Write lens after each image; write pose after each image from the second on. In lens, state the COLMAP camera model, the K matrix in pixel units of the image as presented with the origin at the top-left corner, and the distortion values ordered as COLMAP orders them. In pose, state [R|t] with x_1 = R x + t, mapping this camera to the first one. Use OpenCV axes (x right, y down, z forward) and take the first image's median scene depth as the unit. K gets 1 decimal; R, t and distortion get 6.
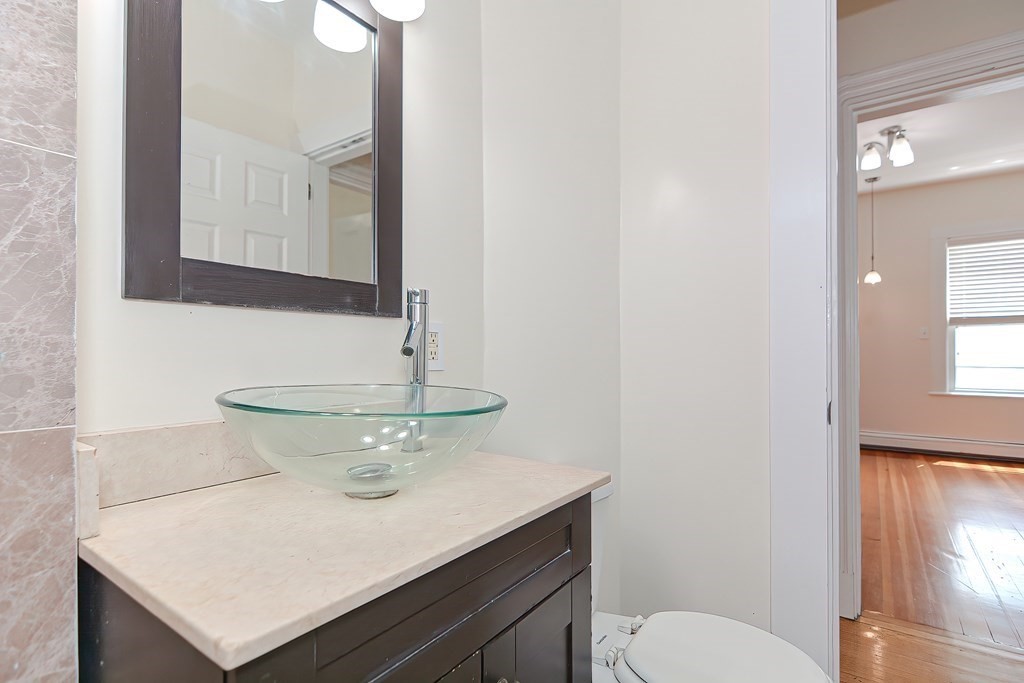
lens RADIAL K [[494.1, 0, 525.3], [0, 494.1, 340.8], [0, 0, 1]] dist [0.003151, -0.000920]
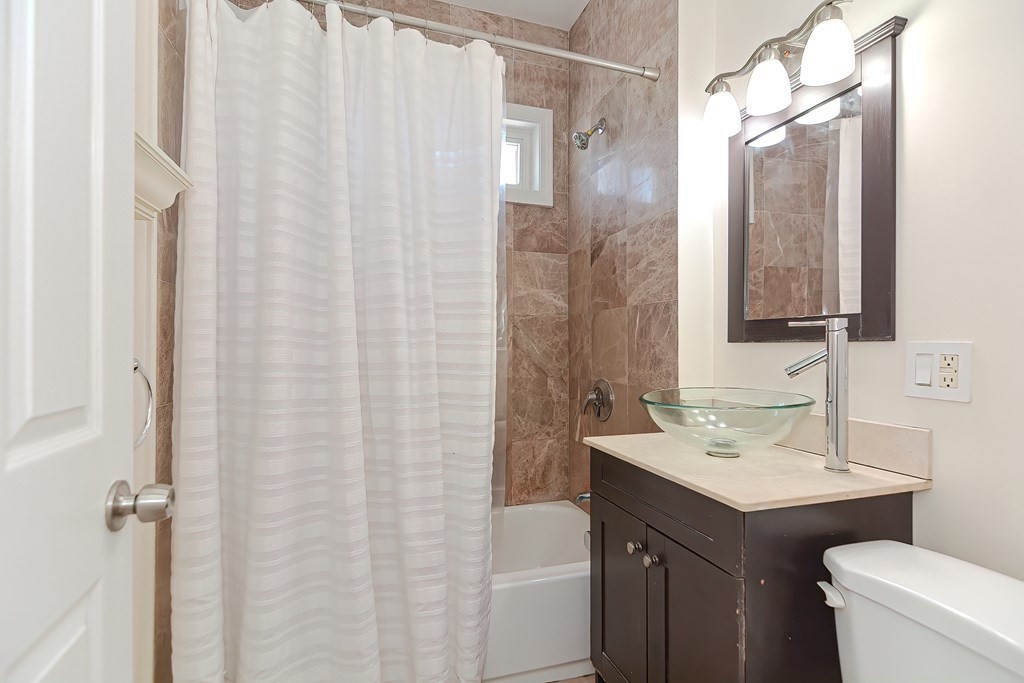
lens RADIAL K [[494.1, 0, 525.3], [0, 494.1, 340.8], [0, 0, 1]] dist [0.003151, -0.000920]
pose [[-0.588449, -0.006969, -0.808504, 1.477128], [0.019408, 0.999553, -0.022742, -0.057470], [0.808301, -0.029073, -0.588051, 1.490182]]
